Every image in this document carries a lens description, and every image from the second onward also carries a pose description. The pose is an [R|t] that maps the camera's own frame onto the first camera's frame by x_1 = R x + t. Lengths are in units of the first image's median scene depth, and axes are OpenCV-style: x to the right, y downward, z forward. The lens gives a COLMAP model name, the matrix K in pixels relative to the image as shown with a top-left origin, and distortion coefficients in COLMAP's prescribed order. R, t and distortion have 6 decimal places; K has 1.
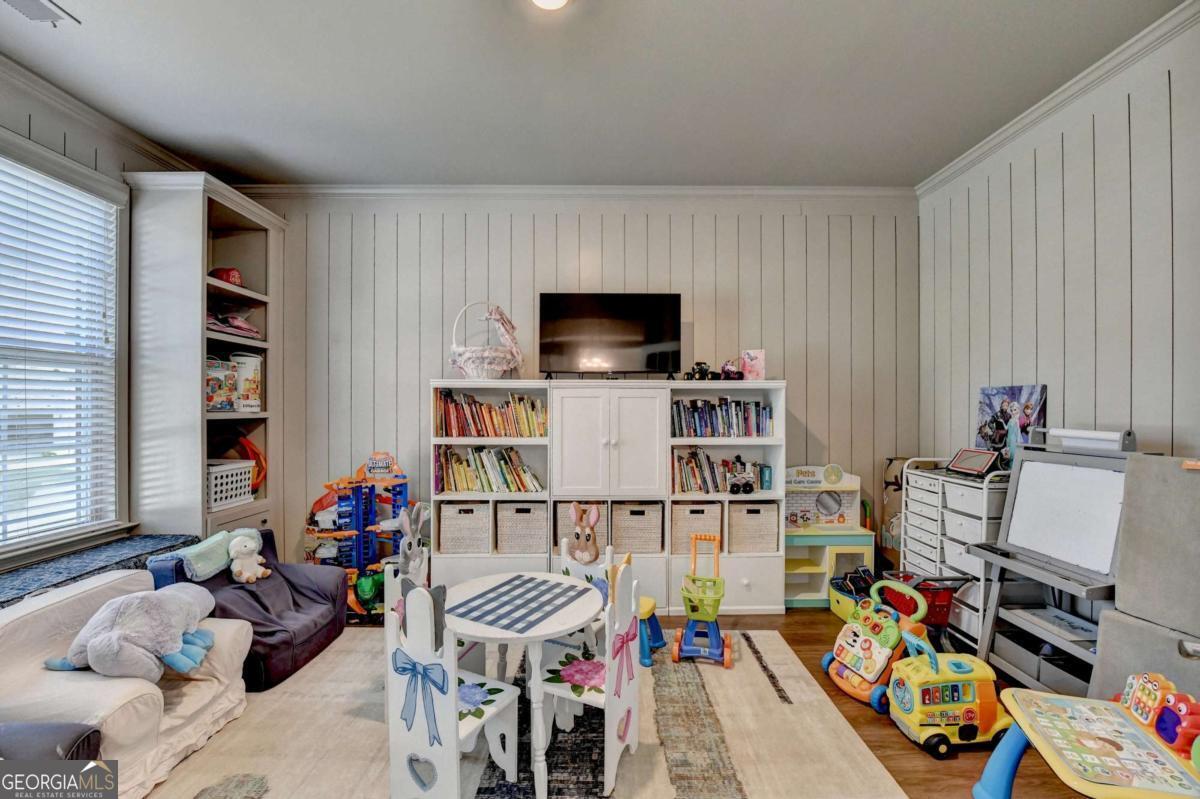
lens RADIAL K [[494.3, 0, 595.4], [0, 494.3, 406.3], [0, 0, 1]] dist [-0.002863, -0.000298]
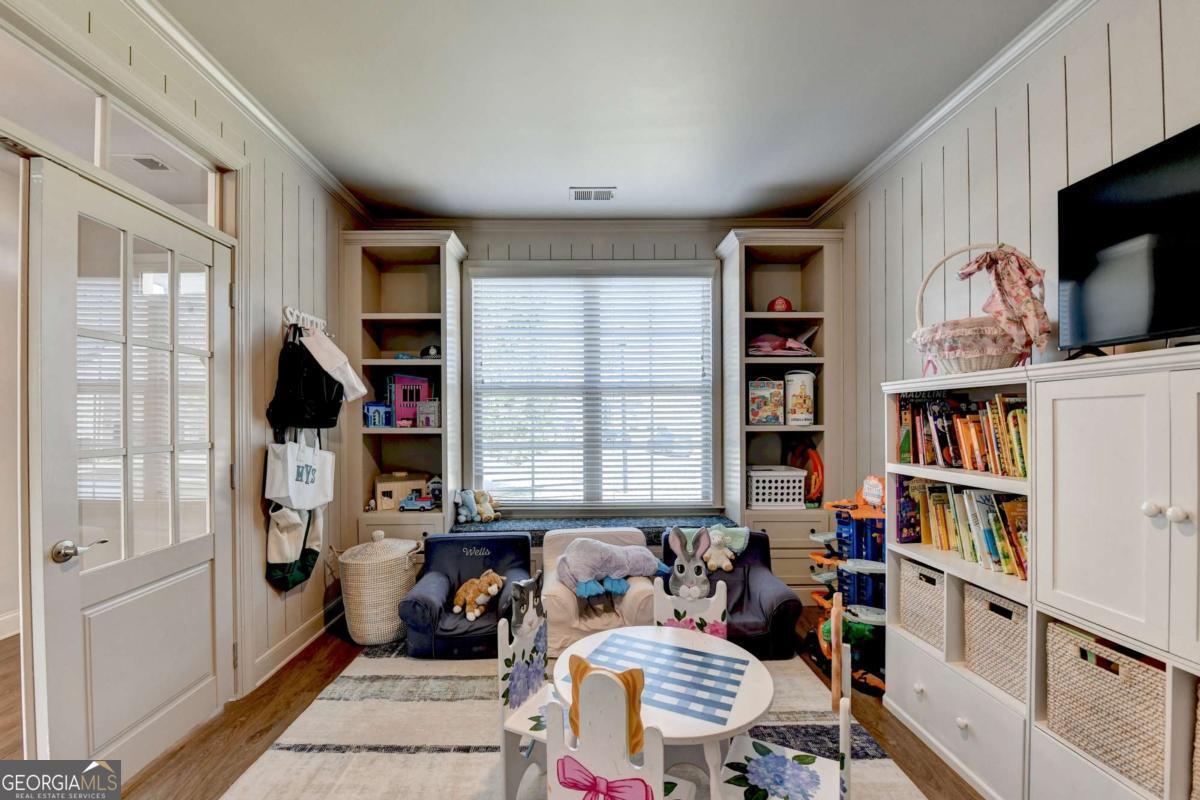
lens RADIAL K [[495.1, 0, 580.3], [0, 495.1, 421.0], [0, 0, 1]] dist [-0.002576, -0.000381]
pose [[0.024319, -0.000685, -0.999704, 0.387282], [0.009786, 0.999952, -0.000447, -0.002064], [0.999656, -0.009773, 0.024324, 0.531571]]
